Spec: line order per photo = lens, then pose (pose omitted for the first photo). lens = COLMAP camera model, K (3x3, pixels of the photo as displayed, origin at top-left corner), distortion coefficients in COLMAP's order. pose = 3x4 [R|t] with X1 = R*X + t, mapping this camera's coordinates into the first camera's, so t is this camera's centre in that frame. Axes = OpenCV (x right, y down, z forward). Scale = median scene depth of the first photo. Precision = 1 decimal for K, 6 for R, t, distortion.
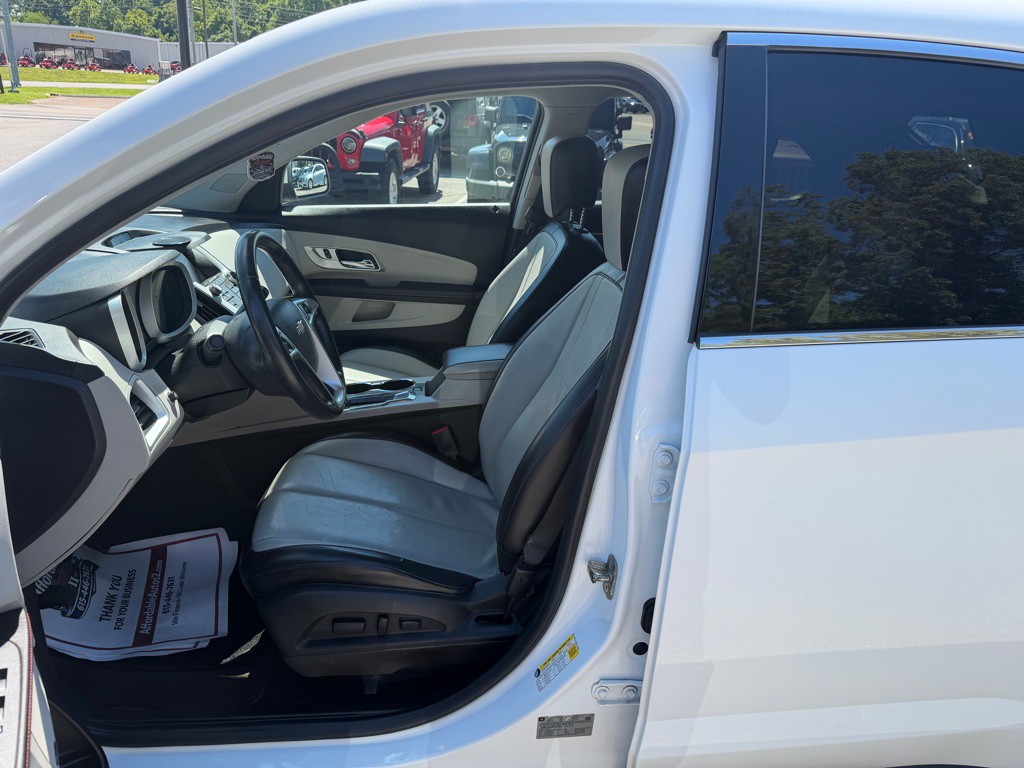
lens RADIAL K [[737.1, 0, 525.3], [0, 737.1, 376.4], [0, 0, 1]] dist [0.014658, -0.023937]
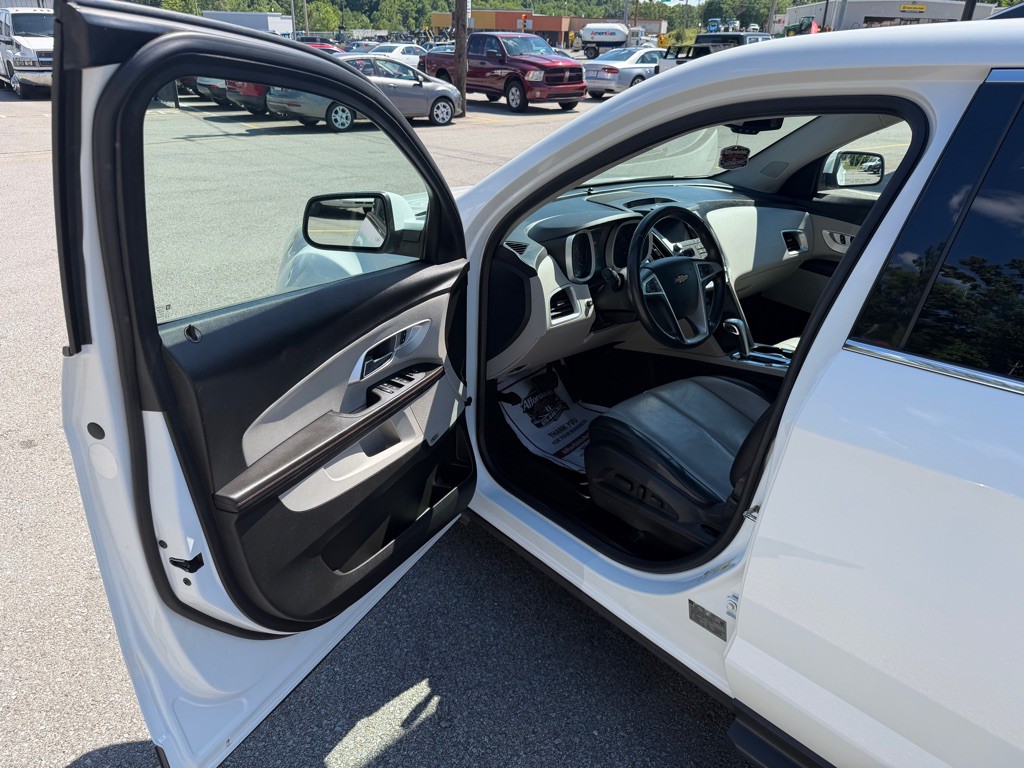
lens RADIAL K [[737.1, 0, 506.5], [0, 737.1, 386.4], [0, 0, 1]] dist [0.014658, -0.023937]
pose [[0.569363, 0.308317, -0.762080, 0.115226], [-0.272058, 0.945440, 0.179241, -0.006737], [0.775764, 0.105277, 0.622179, -0.016822]]
